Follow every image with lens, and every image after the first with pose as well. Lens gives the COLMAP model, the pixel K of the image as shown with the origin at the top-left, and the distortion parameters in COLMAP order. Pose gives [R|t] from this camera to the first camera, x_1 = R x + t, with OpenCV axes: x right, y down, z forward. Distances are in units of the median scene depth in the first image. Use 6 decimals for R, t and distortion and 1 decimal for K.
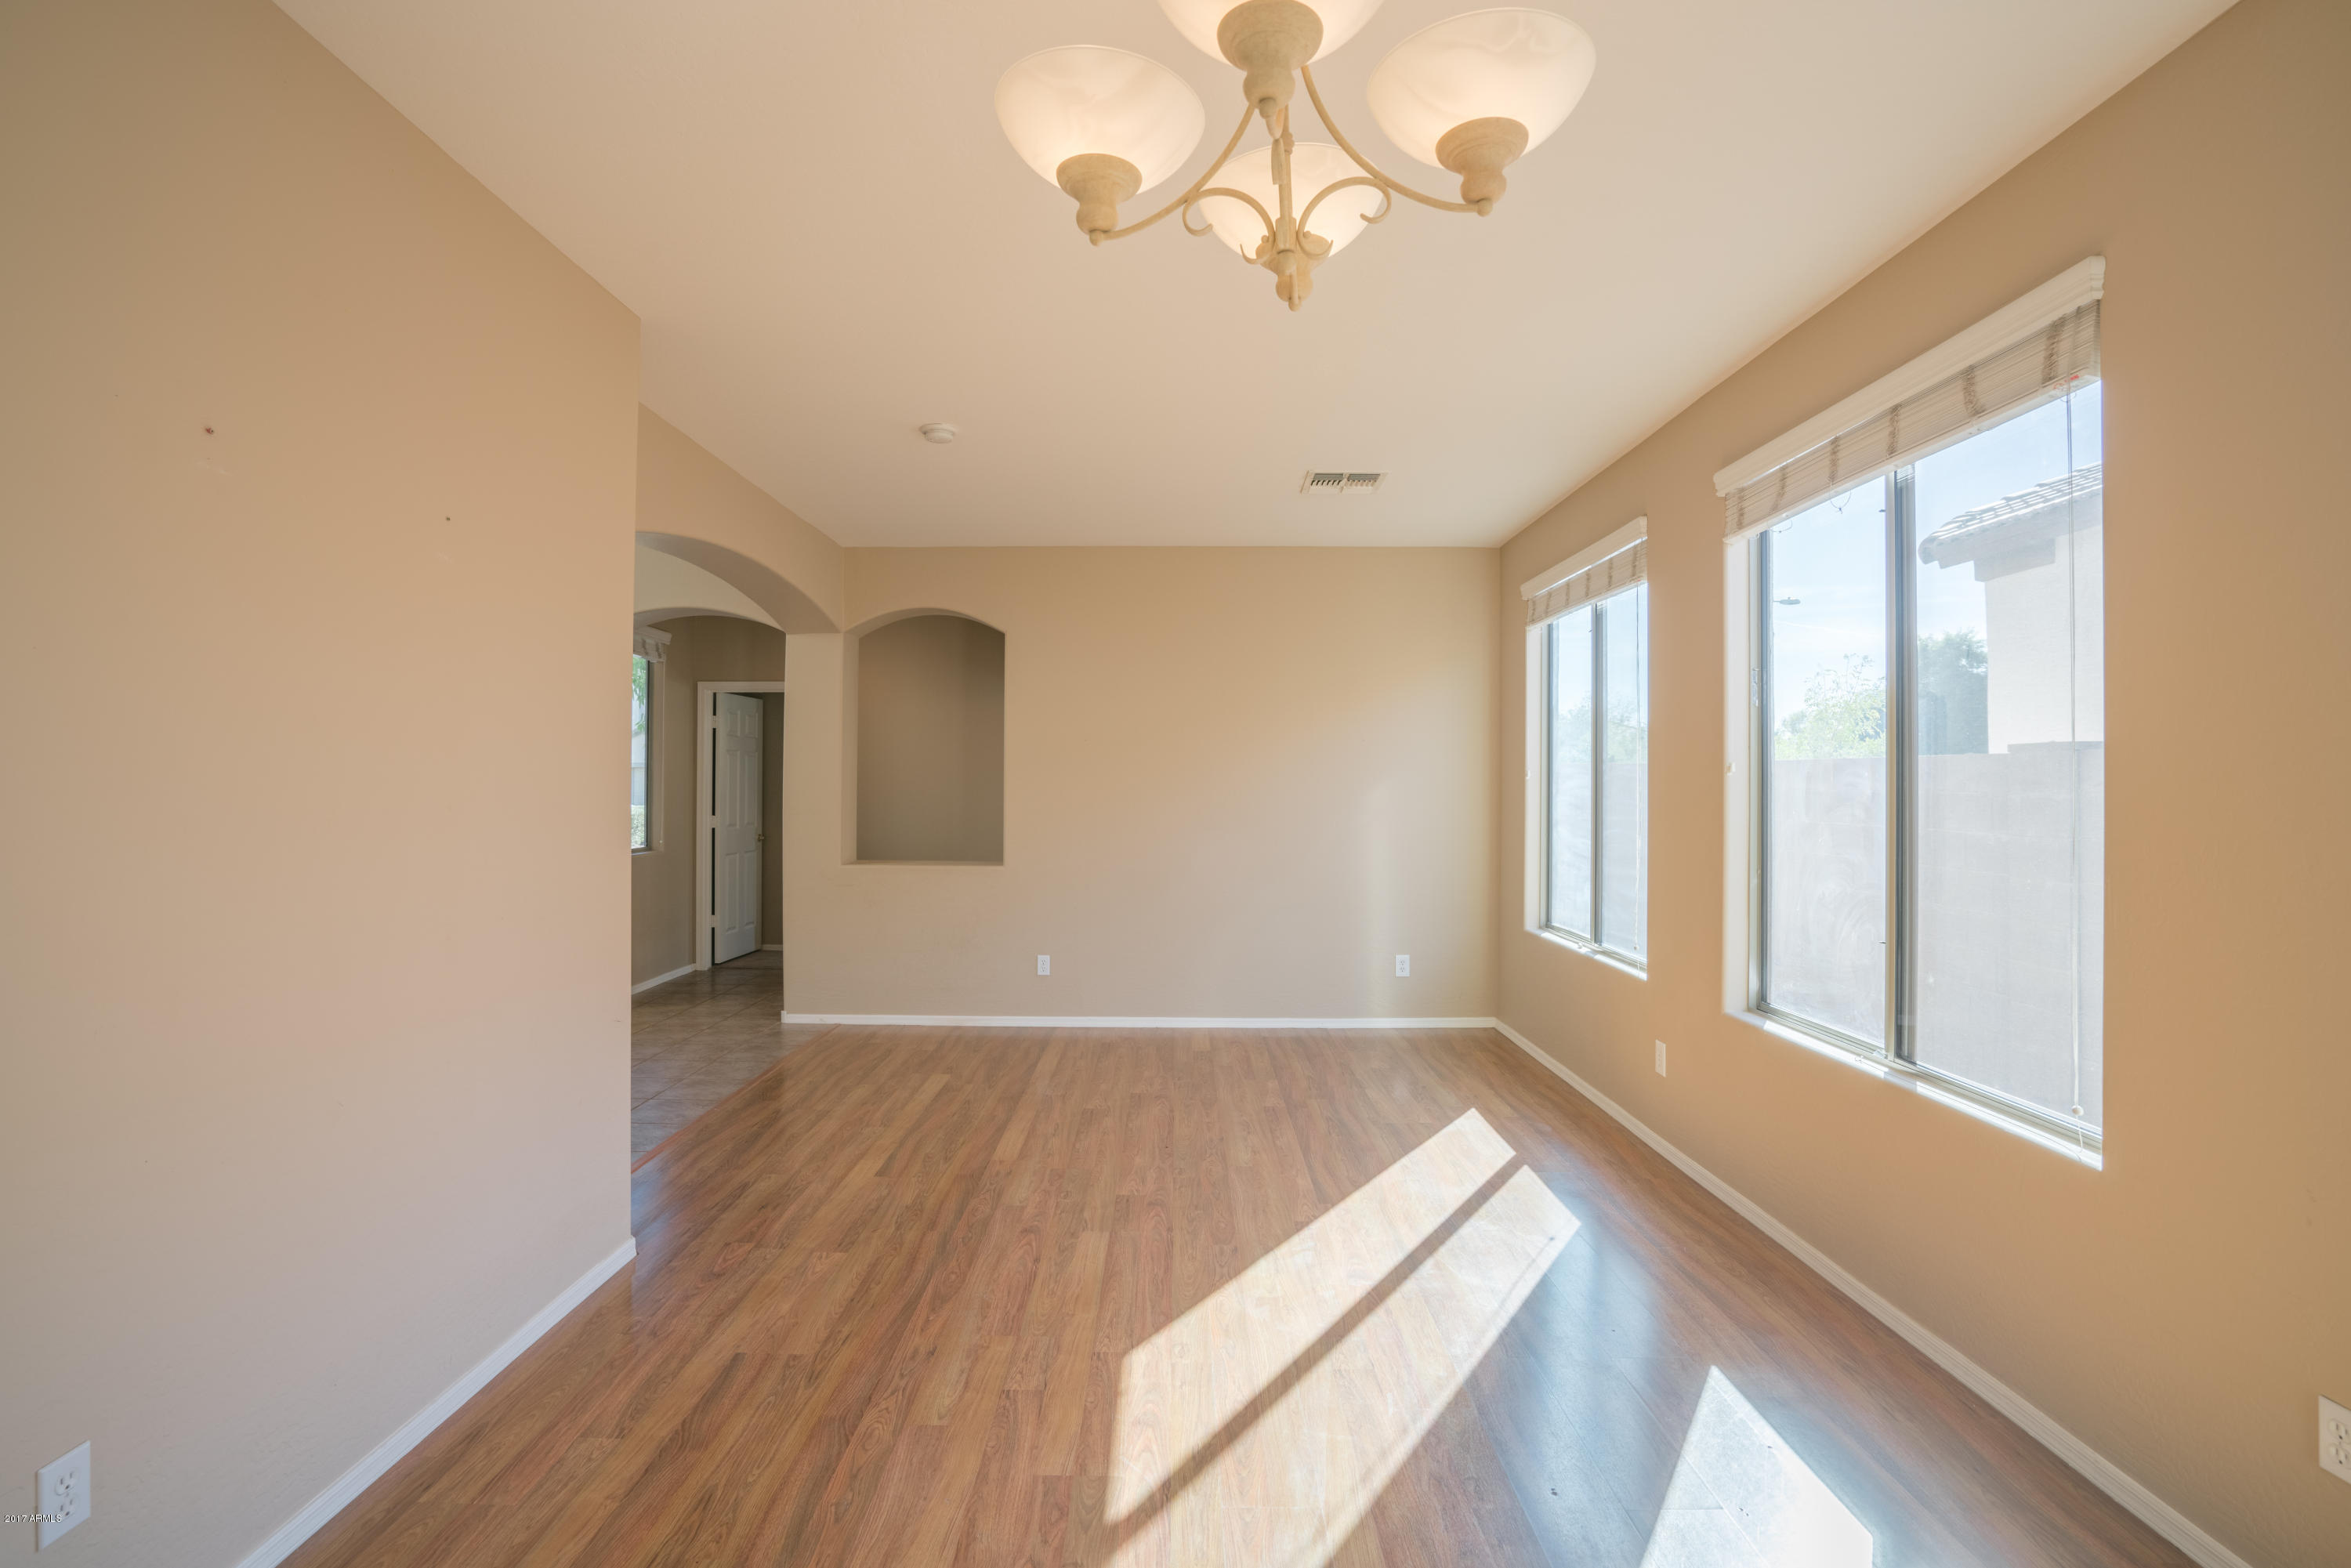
lens RADIAL K [[1079.0, 0, 1174.8], [0, 1079.0, 779.8], [0, 0, 1]] dist [-0.001280, -0.000084]
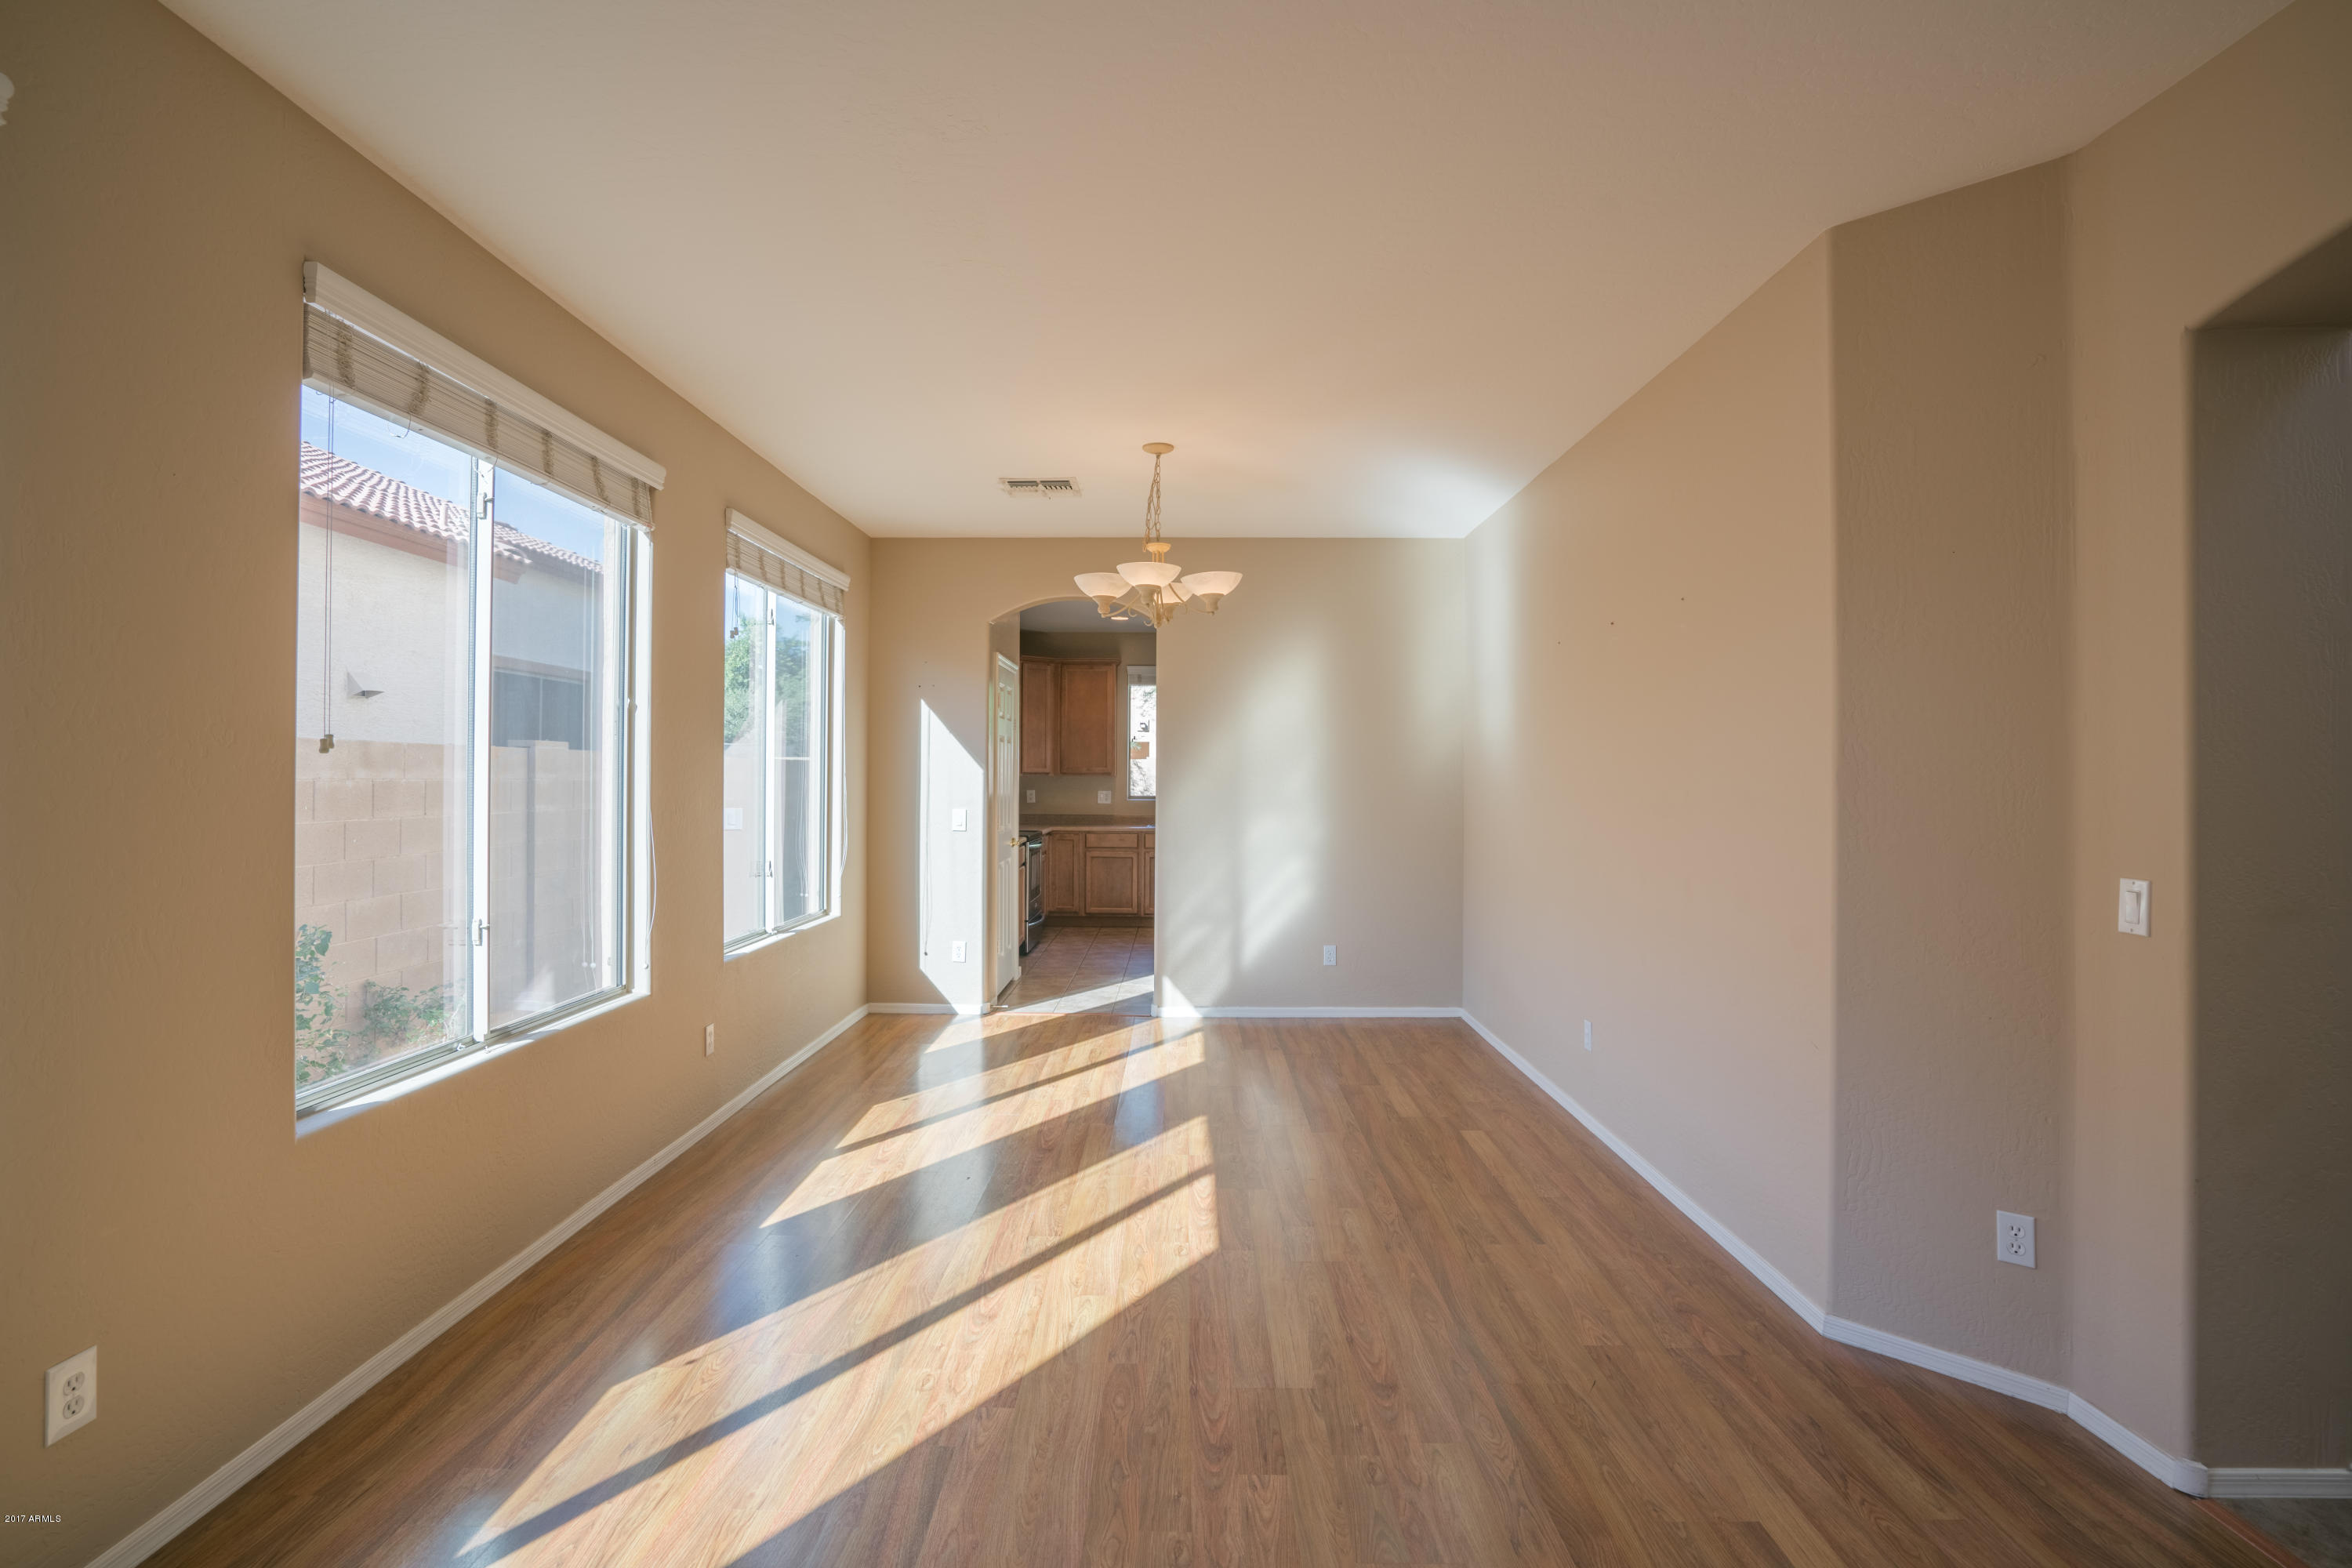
lens RADIAL K [[1079.5, 0, 1170.0], [0, 1079.5, 775.2], [0, 0, 1]] dist [-0.001280, -0.000084]
pose [[-0.999904, -0.007973, 0.011355, 0.006883], [-0.008033, 0.999954, -0.005238, 0.009333], [-0.011313, -0.005329, -0.999922, 1.837468]]
